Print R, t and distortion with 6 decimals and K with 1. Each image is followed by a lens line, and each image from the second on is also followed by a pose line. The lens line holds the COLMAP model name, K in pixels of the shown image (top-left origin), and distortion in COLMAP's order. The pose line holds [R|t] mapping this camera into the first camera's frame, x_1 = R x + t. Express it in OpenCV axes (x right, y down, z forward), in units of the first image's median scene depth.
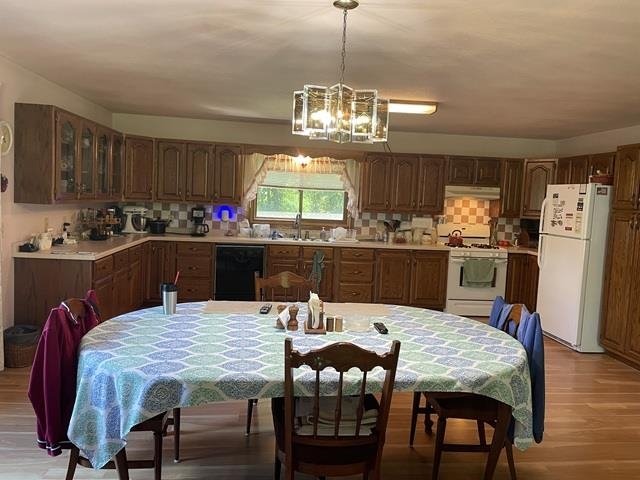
lens RADIAL K [[484.2, 0, 322.0], [0, 484.2, 236.9], [0, 0, 1]] dist [0.075358, -0.068682]
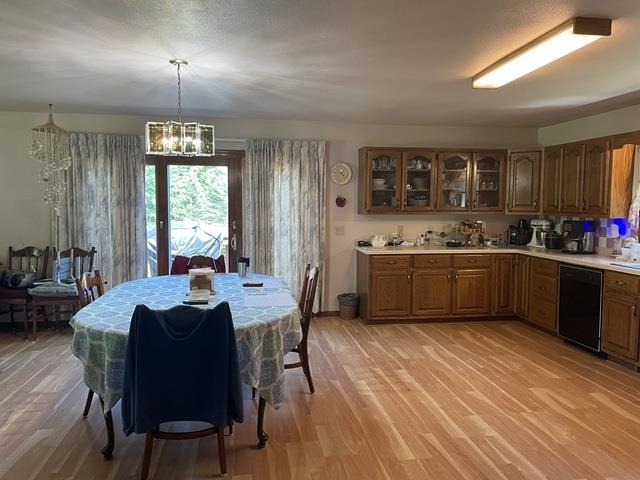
lens RADIAL K [[484.2, 0, 318.2], [0, 484.2, 237.0], [0, 0, 1]] dist [0.075358, -0.068682]
pose [[0.065181, 0.027395, -0.997497, 0.608911], [-0.085925, 0.996064, 0.021741, -0.013170], [0.994167, 0.084293, 0.067279, 0.541122]]
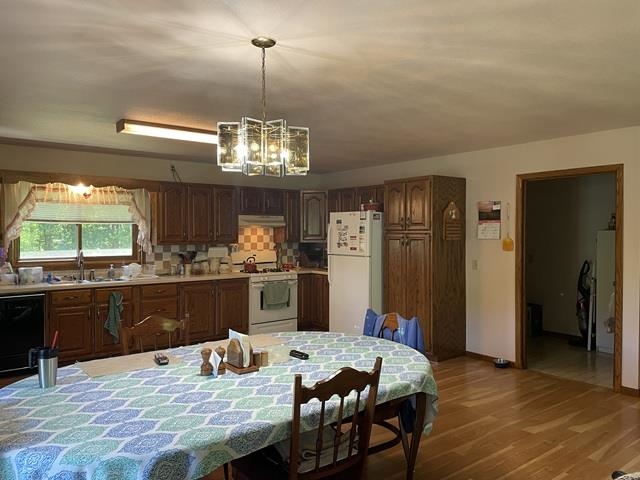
lens RADIAL K [[484.2, 0, 323.8], [0, 484.2, 238.9], [0, 0, 1]] dist [0.075358, -0.068682]
pose [[0.846944, -0.052419, 0.529092, -0.163344], [0.081123, 0.996217, -0.031160, -0.008935], [-0.525457, 0.069312, 0.847992, 0.036586]]
